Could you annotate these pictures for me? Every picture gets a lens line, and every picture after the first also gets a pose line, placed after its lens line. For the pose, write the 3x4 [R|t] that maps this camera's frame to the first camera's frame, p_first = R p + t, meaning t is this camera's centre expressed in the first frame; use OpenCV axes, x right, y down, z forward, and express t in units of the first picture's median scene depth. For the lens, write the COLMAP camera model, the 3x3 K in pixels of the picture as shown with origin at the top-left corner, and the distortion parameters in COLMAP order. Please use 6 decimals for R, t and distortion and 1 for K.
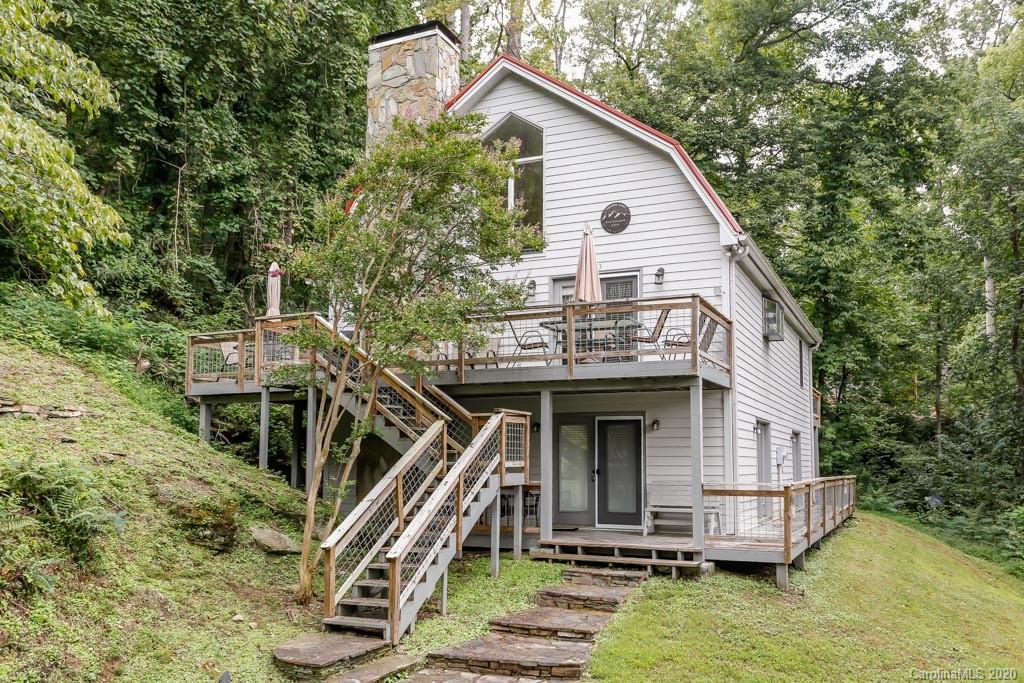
lens RADIAL K [[811.4, 0, 517.0], [0, 811.4, 349.3], [0, 0, 1]] dist [-0.012977, 0.032040]
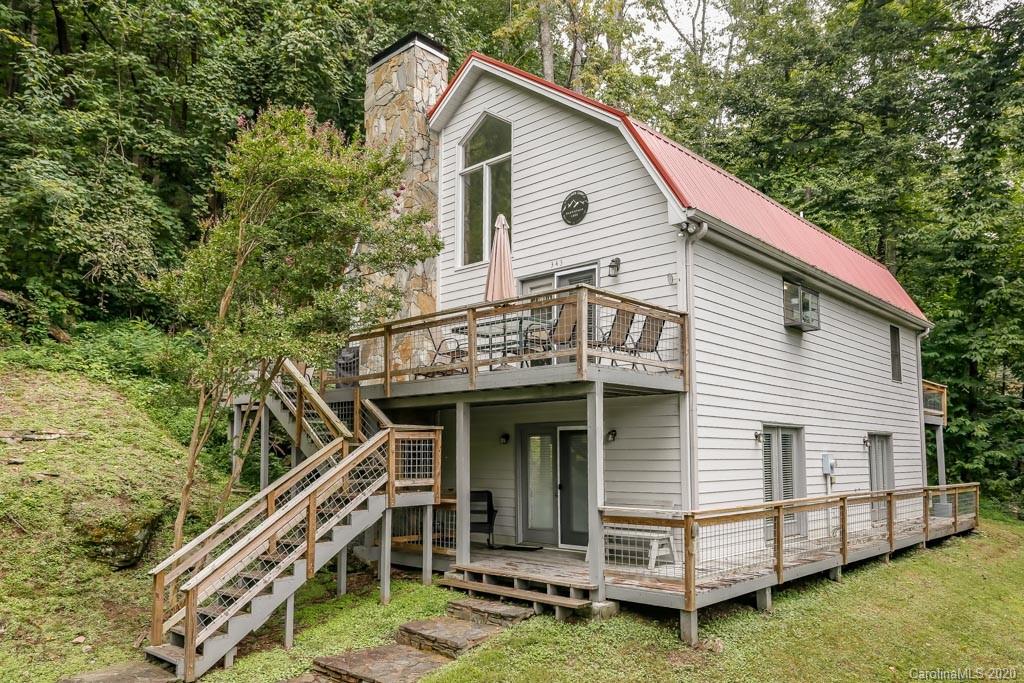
lens RADIAL K [[731.5, 0, 500.4], [0, 731.5, 360.7], [0, 0, 1]] dist [-0.013043, 0.010685]
pose [[0.947345, -0.048347, -0.316545, 0.308184], [0.050987, 0.998699, 0.000060, 0.005339], [0.316130, -0.016197, 0.948578, 0.200417]]
